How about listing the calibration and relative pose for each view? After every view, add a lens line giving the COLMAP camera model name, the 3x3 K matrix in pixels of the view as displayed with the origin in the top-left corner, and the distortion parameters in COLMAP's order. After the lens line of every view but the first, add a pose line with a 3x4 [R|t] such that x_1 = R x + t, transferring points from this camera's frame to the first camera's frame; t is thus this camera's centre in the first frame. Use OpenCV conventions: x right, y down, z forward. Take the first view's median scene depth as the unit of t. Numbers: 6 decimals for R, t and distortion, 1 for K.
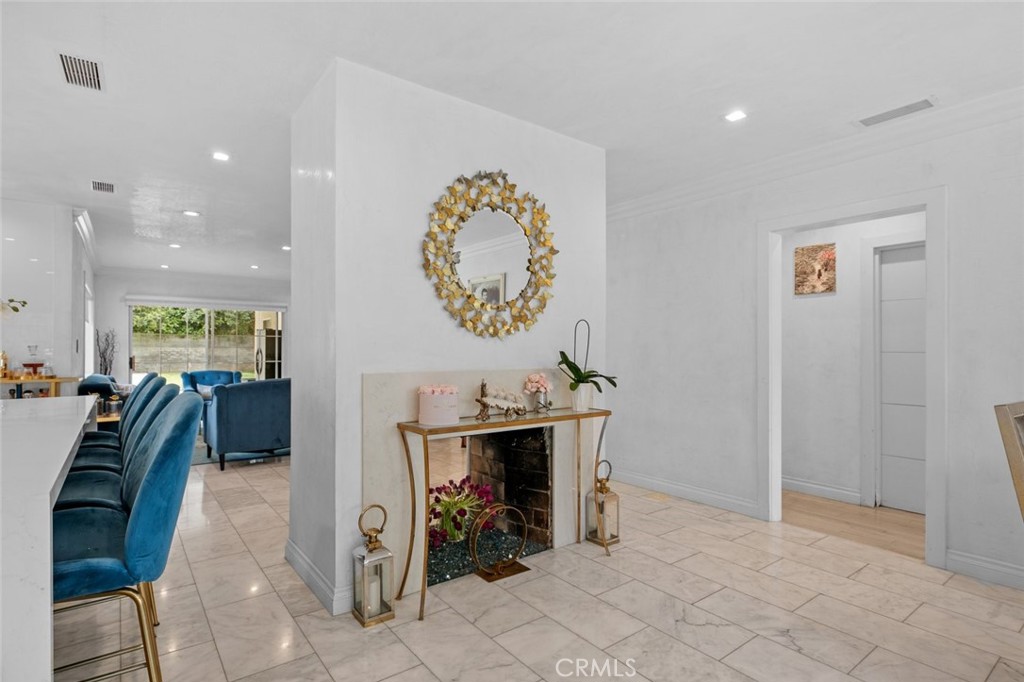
lens RADIAL K [[482.1, 0, 471.9], [0, 482.1, 348.7], [0, 0, 1]] dist [0.002163, -0.000444]
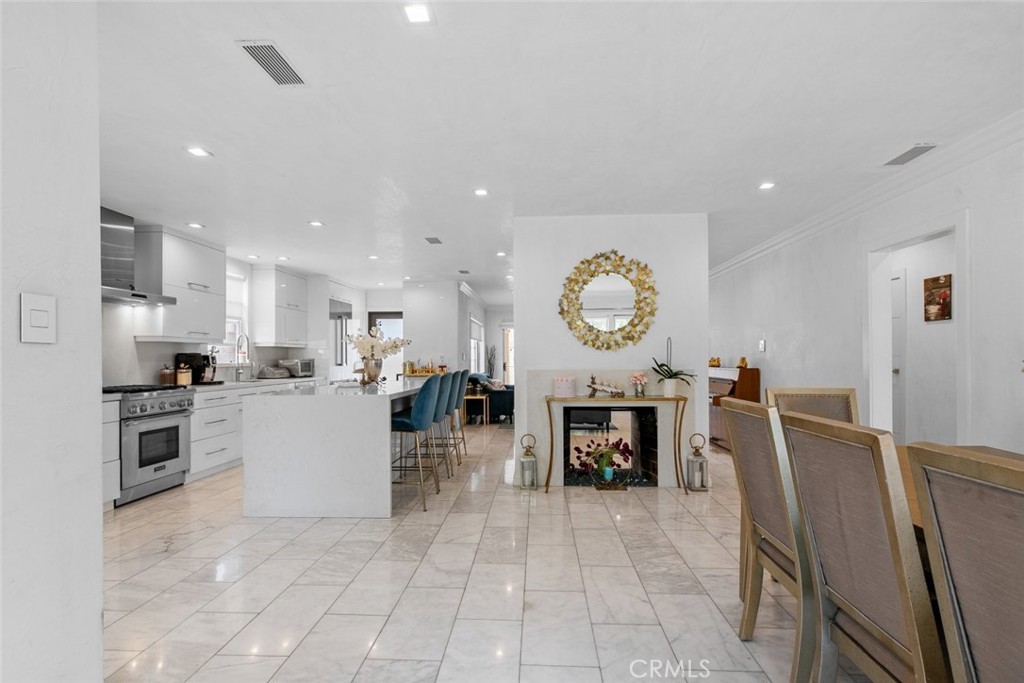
lens RADIAL K [[505.6, 0, 544.8], [0, 505.6, 354.4], [0, 0, 1]] dist [0.008037, -0.003570]
pose [[0.800216, -0.009907, -0.599631, 0.877105], [0.009686, 0.999947, -0.003595, -0.003587], [0.599634, -0.002931, 0.800269, -0.517128]]
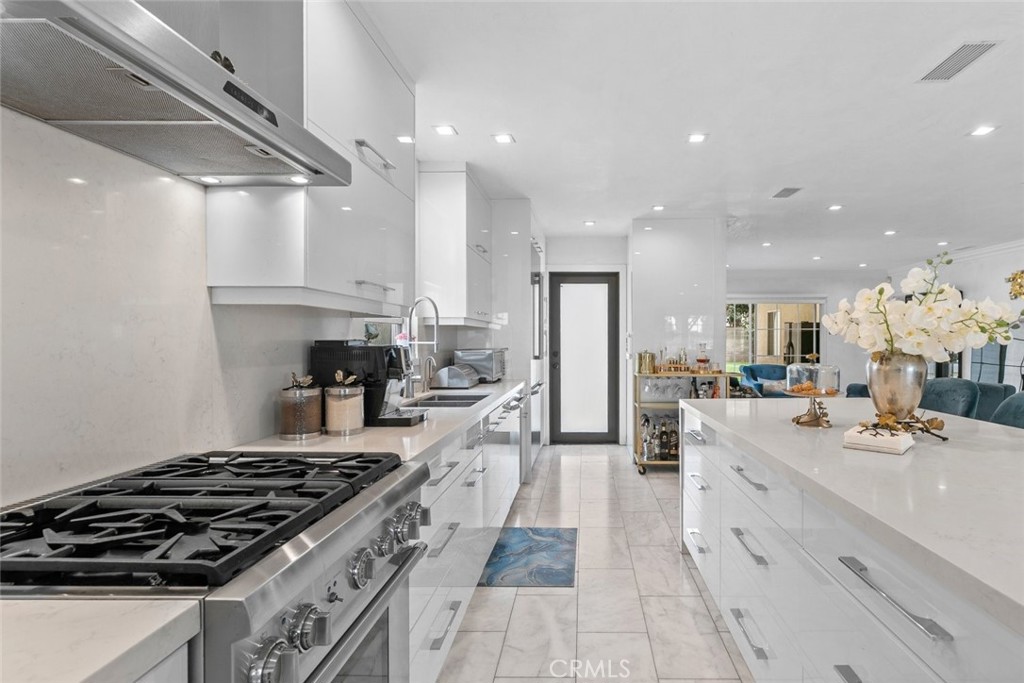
lens RADIAL K [[482.1, 0, 574.3], [0, 482.1, 344.1], [0, 0, 1]] dist [0.002163, -0.000444]
pose [[0.819432, 0.002729, -0.573170, -0.698780], [0.005794, 0.999898, 0.013043, -0.031259], [0.573148, -0.014009, 0.819332, -0.162347]]
